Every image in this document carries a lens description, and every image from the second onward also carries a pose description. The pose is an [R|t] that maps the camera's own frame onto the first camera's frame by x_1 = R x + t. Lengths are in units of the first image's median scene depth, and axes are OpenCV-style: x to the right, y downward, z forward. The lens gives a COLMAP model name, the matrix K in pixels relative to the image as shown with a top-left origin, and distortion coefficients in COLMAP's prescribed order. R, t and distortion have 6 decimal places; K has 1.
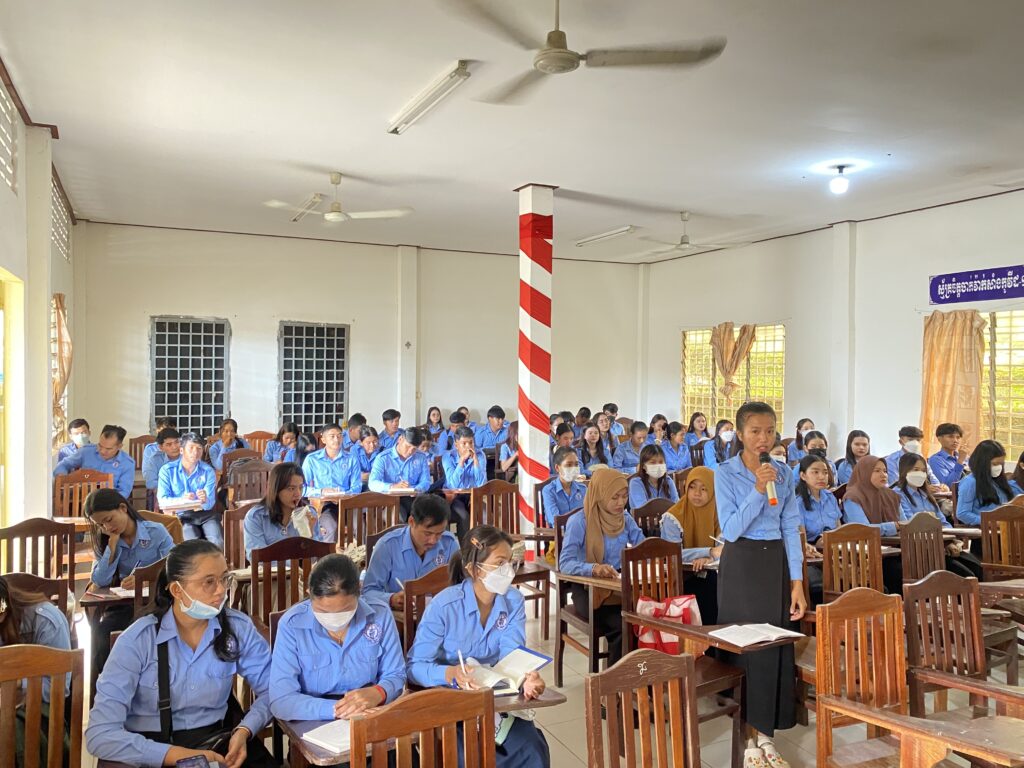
lens RADIAL K [[771.9, 0, 521.6], [0, 771.9, 377.8], [0, 0, 1]] dist [0.015709, -0.009809]
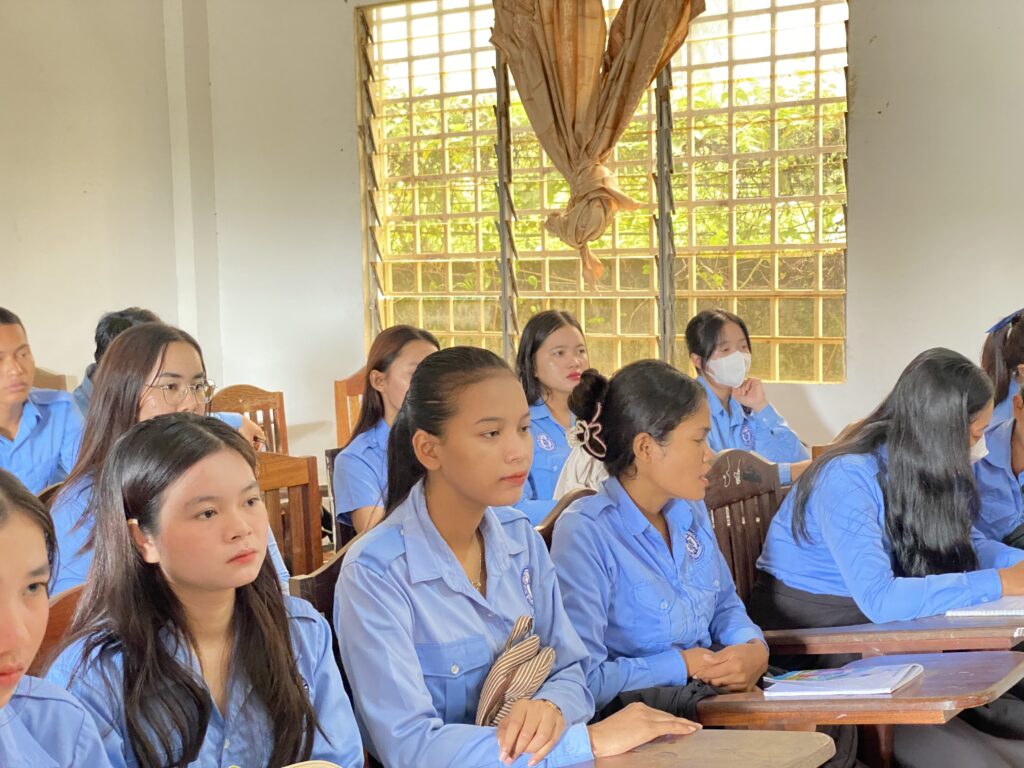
lens RADIAL K [[1576.6, 0, 513.8], [0, 1576.6, 420.0], [0, 0, 1]] dist [0.091293, -0.122793]
pose [[0.902535, -0.066982, 0.425376, 0.025533], [0.027203, 0.994724, 0.098916, 0.028794], [-0.429757, -0.077703, 0.899595, 0.555201]]
